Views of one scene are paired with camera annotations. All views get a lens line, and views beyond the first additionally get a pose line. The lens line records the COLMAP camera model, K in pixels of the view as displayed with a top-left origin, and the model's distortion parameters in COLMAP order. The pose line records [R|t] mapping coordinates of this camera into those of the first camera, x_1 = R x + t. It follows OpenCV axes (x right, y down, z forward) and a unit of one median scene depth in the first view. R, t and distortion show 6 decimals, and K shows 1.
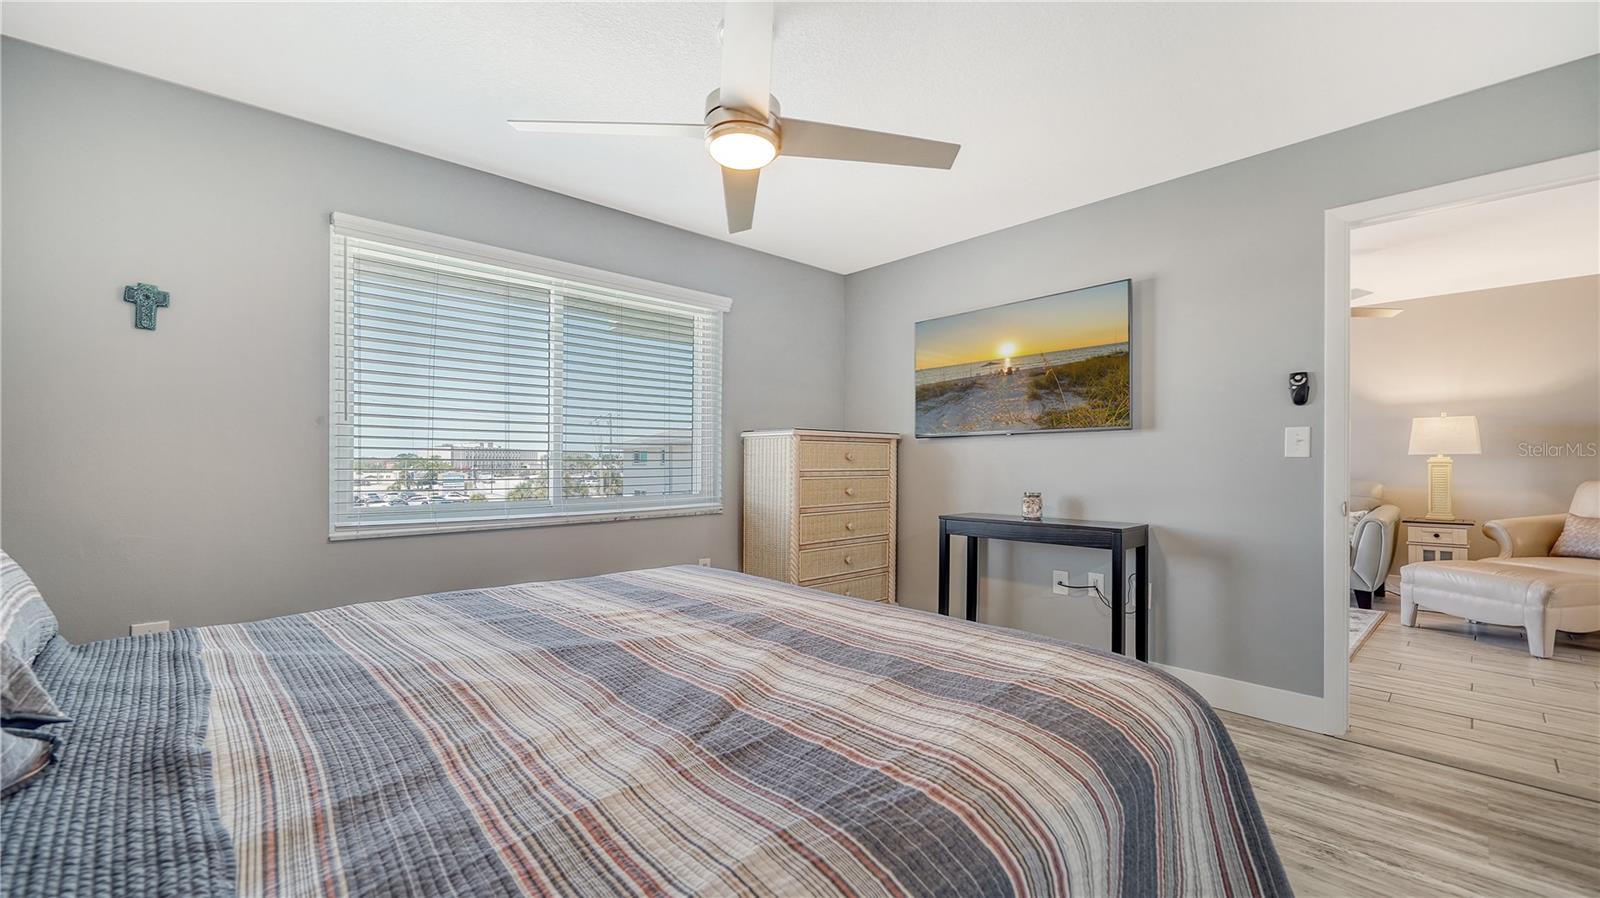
lens RADIAL K [[613.6, 0, 806.0], [0, 613.6, 459.1], [0, 0, 1]] dist [-0.000138, -0.000021]
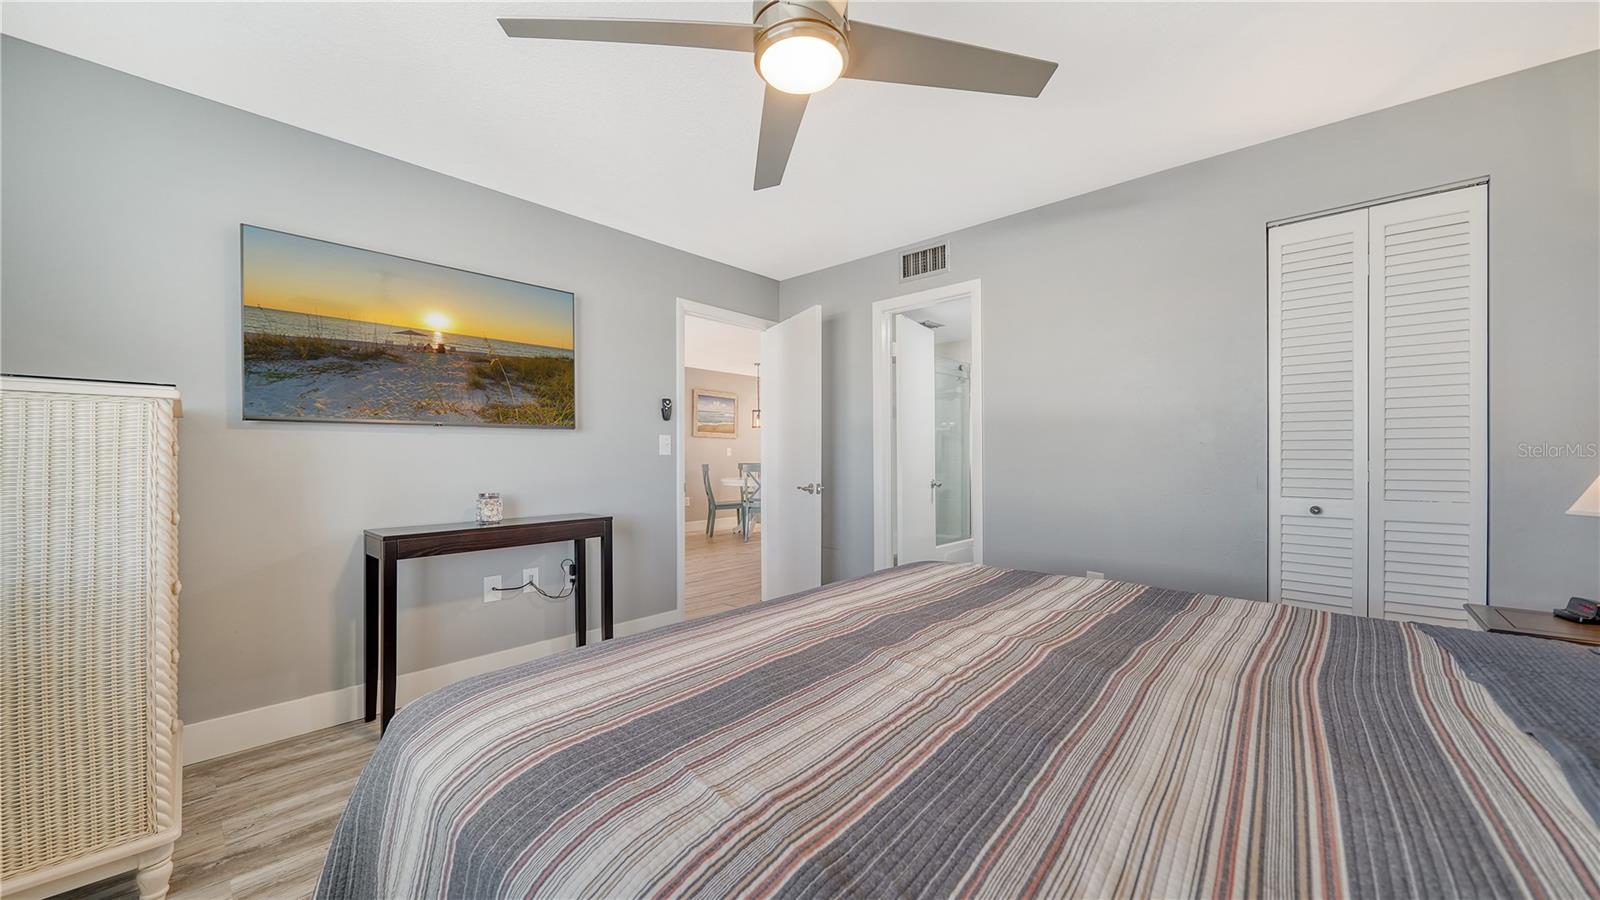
lens RADIAL K [[567.4, 0, 802.5], [0, 567.4, 467.2], [0, 0, 1]] dist [0.000715, -0.000104]
pose [[-0.055969, -0.015886, 0.998306, -0.480120], [0.000469, 0.999873, 0.015937, 0.002926], [-0.998432, 0.001360, -0.055955, 0.594937]]
